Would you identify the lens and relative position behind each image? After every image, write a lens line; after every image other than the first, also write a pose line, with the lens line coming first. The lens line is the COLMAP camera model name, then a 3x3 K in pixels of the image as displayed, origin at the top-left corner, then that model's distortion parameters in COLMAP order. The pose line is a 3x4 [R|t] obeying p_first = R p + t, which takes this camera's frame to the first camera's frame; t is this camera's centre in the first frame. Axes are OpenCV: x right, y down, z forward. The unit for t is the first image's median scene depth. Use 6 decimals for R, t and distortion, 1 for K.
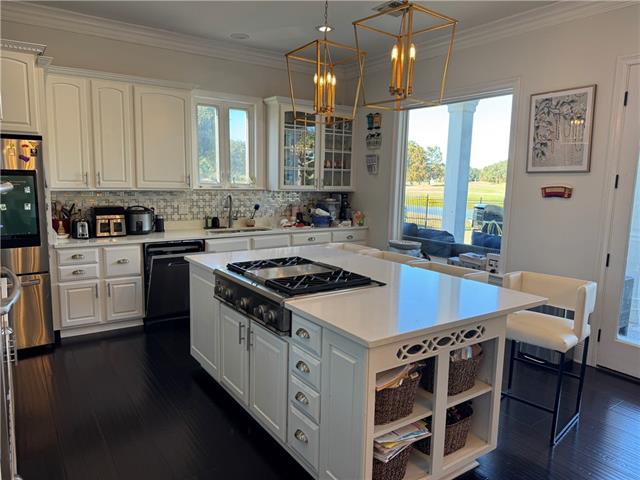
lens RADIAL K [[445.7, 0, 325.4], [0, 445.7, 241.2], [0, 0, 1]] dist [0.119139, -0.156025]
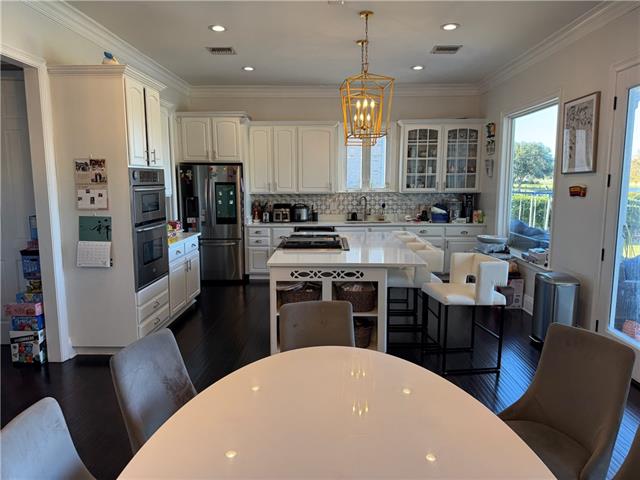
lens RADIAL K [[448.8, 0, 322.4], [0, 448.8, 240.8], [0, 0, 1]] dist [0.120280, -0.161840]
pose [[0.808688, 0.054552, -0.585702, 0.547609], [-0.061920, 0.998053, 0.007463, 0.032513], [0.584969, 0.030231, 0.810492, -0.195091]]
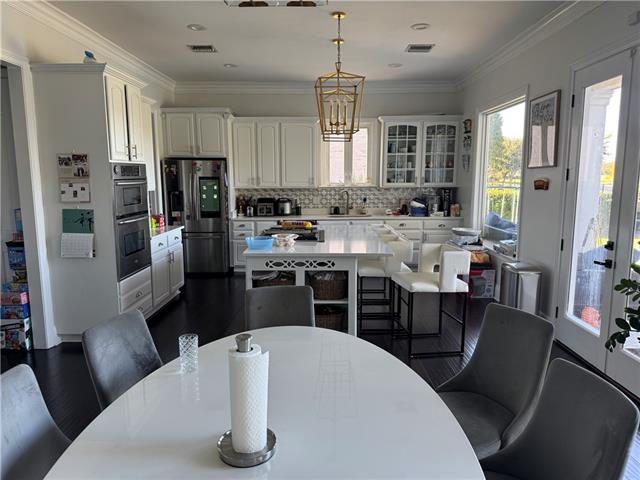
lens RADIAL K [[448.8, 0, 322.4], [0, 448.8, 240.8], [0, 0, 1]] dist [0.120280, -0.161840]
pose [[0.816955, 0.058536, -0.573724, 0.601185], [-0.059655, 0.998076, 0.016885, 0.037100], [0.573608, 0.020431, 0.818875, -0.206816]]
